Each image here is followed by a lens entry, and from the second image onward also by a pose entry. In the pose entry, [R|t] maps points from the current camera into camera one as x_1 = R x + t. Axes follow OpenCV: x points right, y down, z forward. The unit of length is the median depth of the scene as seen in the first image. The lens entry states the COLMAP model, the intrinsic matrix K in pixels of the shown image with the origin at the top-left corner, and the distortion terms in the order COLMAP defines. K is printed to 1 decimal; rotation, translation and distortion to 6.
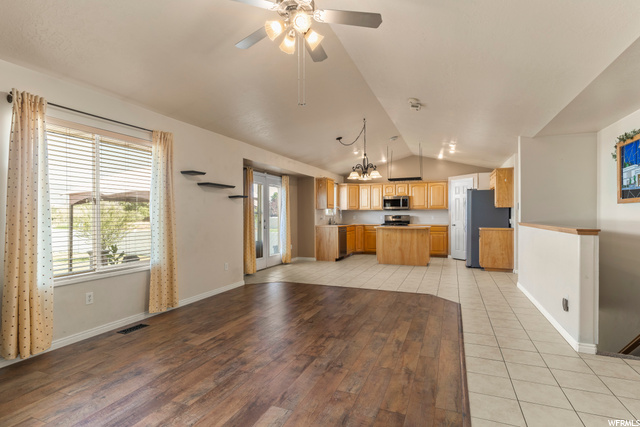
lens RADIAL K [[328.3, 0, 317.1], [0, 328.3, 215.6], [0, 0, 1]] dist [-0.004922, 0.001814]
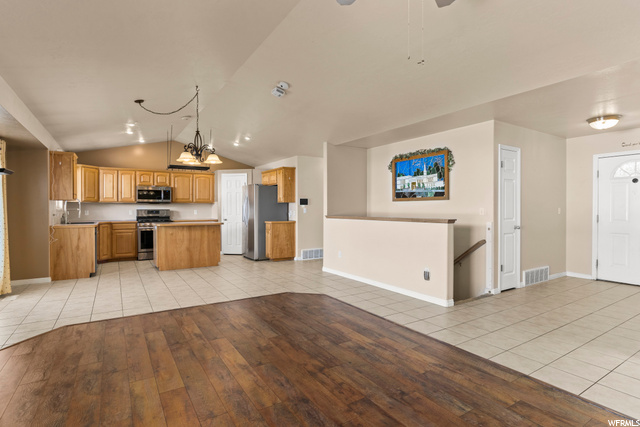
lens RADIAL K [[328.3, 0, 320.4], [0, 328.3, 209.5], [0, 0, 1]] dist [-0.004922, 0.001814]
pose [[0.574814, 0.000737, 0.818284, -0.278969], [0.000982, 0.999998, -0.001591, 0.000566], [-0.818284, 0.001718, 0.574812, 0.270689]]
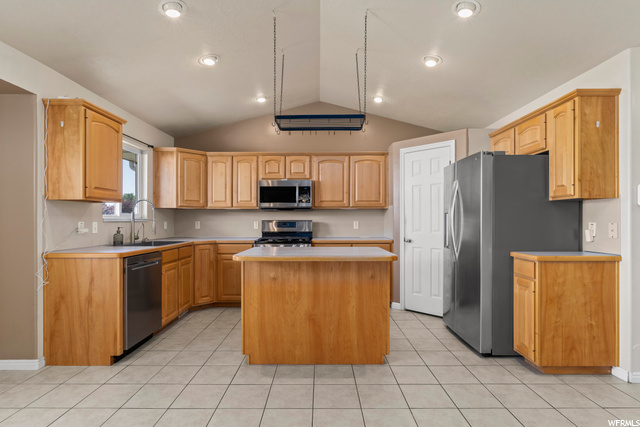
lens RADIAL K [[328.3, 0, 321.1], [0, 328.3, 221.4], [0, 0, 1]] dist [-0.004922, 0.001814]
pose [[0.922968, 0.002126, 0.384872, 0.150300], [-0.001192, 0.999996, -0.002664, 0.001996], [-0.384876, 0.002000, 0.922966, 0.780788]]
